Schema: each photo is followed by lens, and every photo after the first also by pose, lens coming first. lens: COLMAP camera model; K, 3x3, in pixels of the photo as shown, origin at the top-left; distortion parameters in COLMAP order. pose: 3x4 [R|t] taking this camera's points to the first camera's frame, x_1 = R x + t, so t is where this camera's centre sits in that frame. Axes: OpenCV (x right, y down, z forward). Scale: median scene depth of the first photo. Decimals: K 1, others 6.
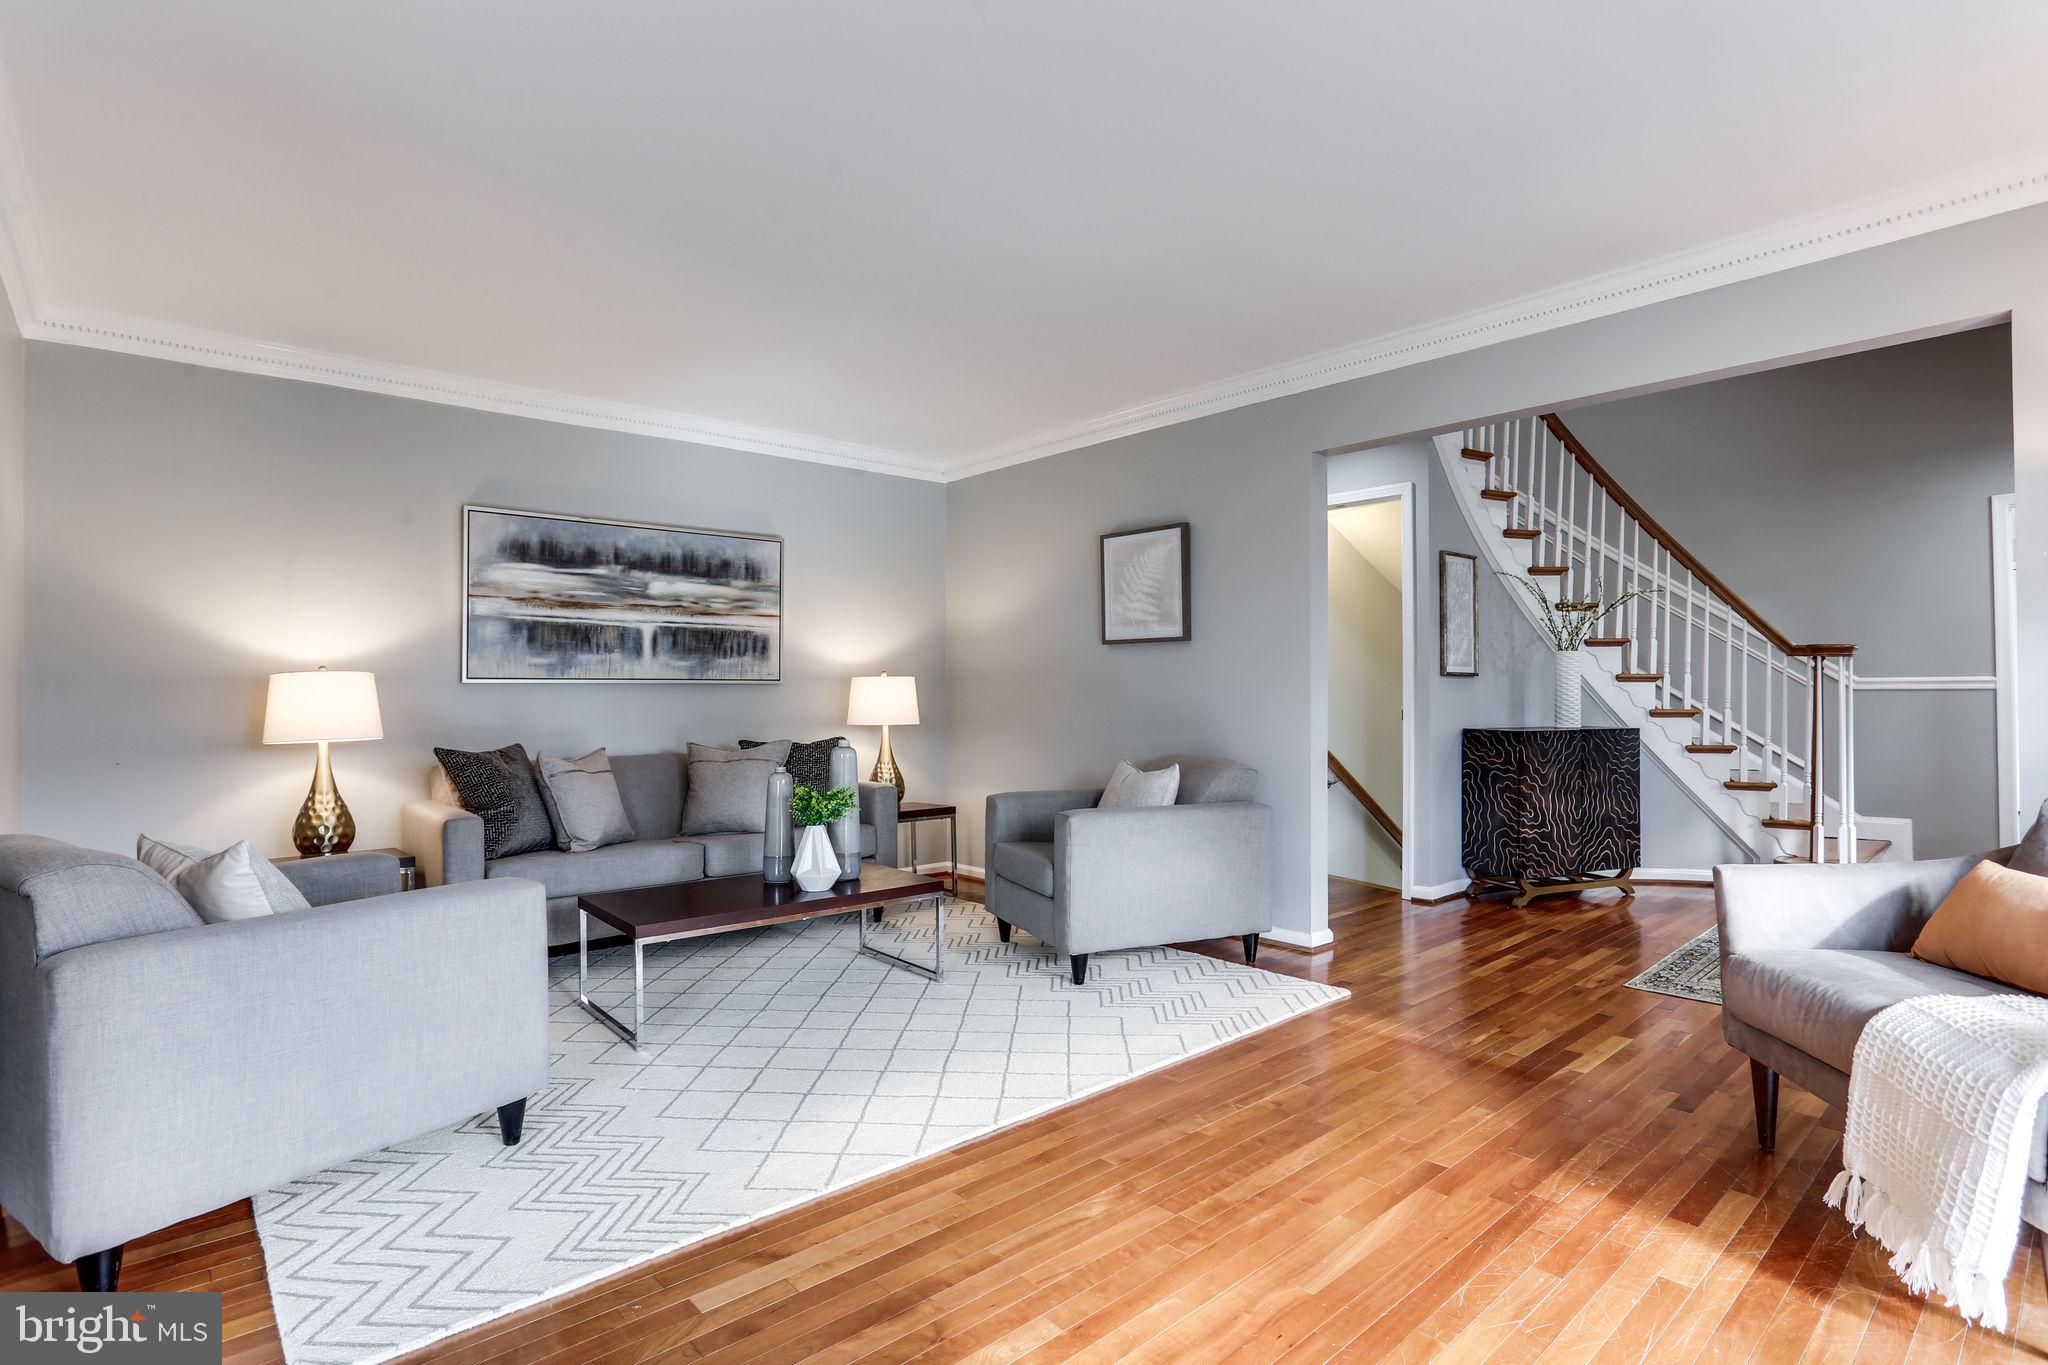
lens RADIAL K [[994.9, 0, 1003.3], [0, 994.9, 682.1], [0, 0, 1]] dist [-0.033135, 0.002372]
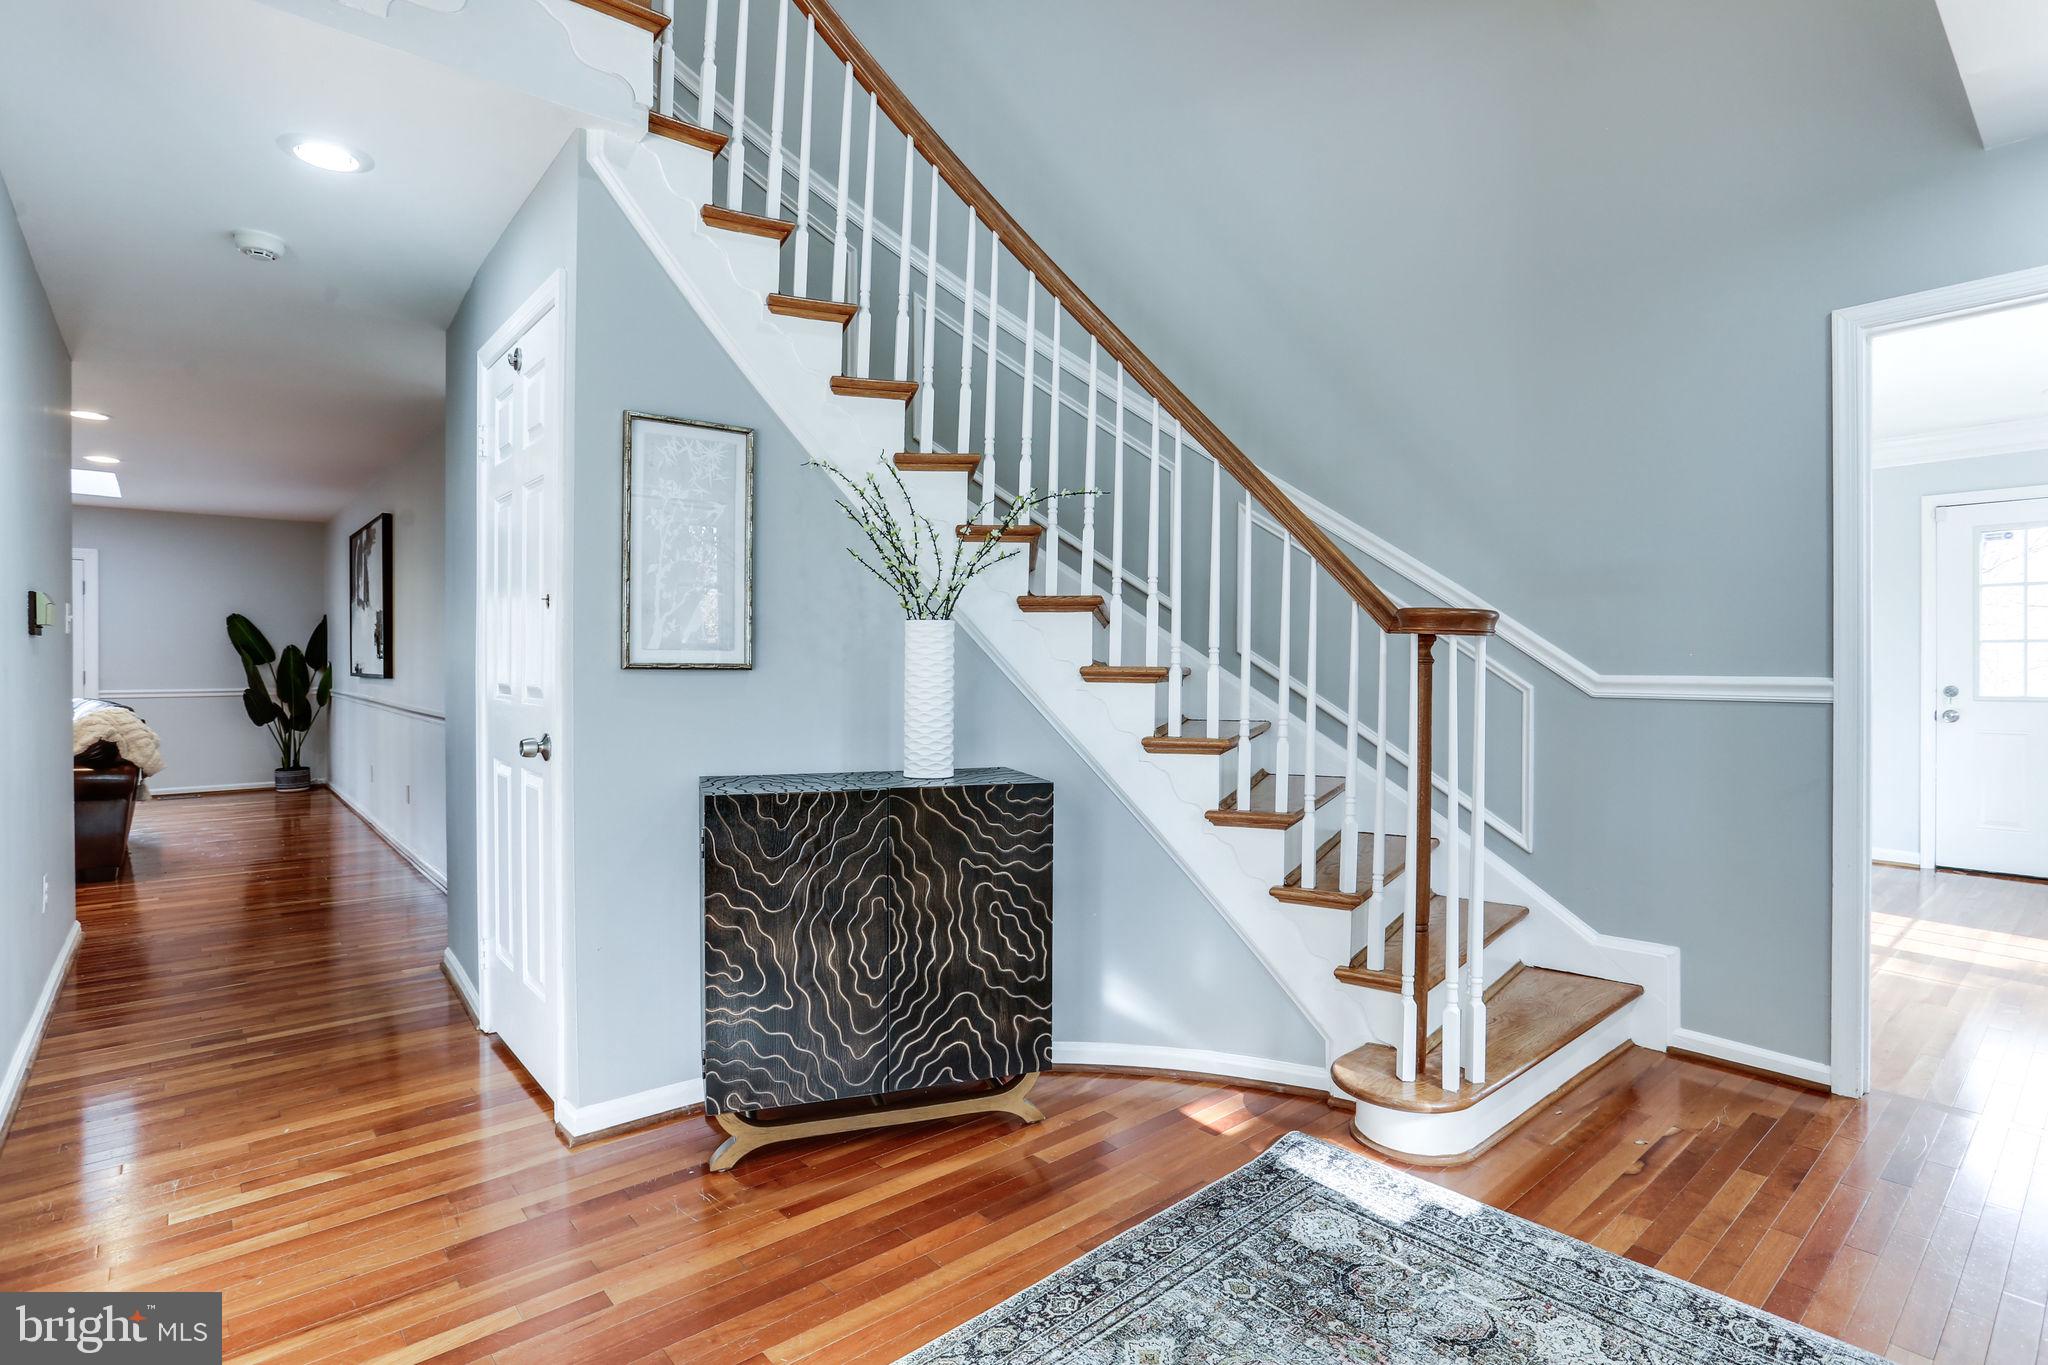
lens RADIAL K [[994.9, 0, 1025.6], [0, 994.9, 671.0], [0, 0, 1]] dist [-0.033135, 0.002372]
pose [[0.999974, 0.005874, -0.004237, 0.638355], [-0.005786, 0.999776, 0.020335, -0.017291], [0.004356, -0.020310, 0.999784, 0.516257]]
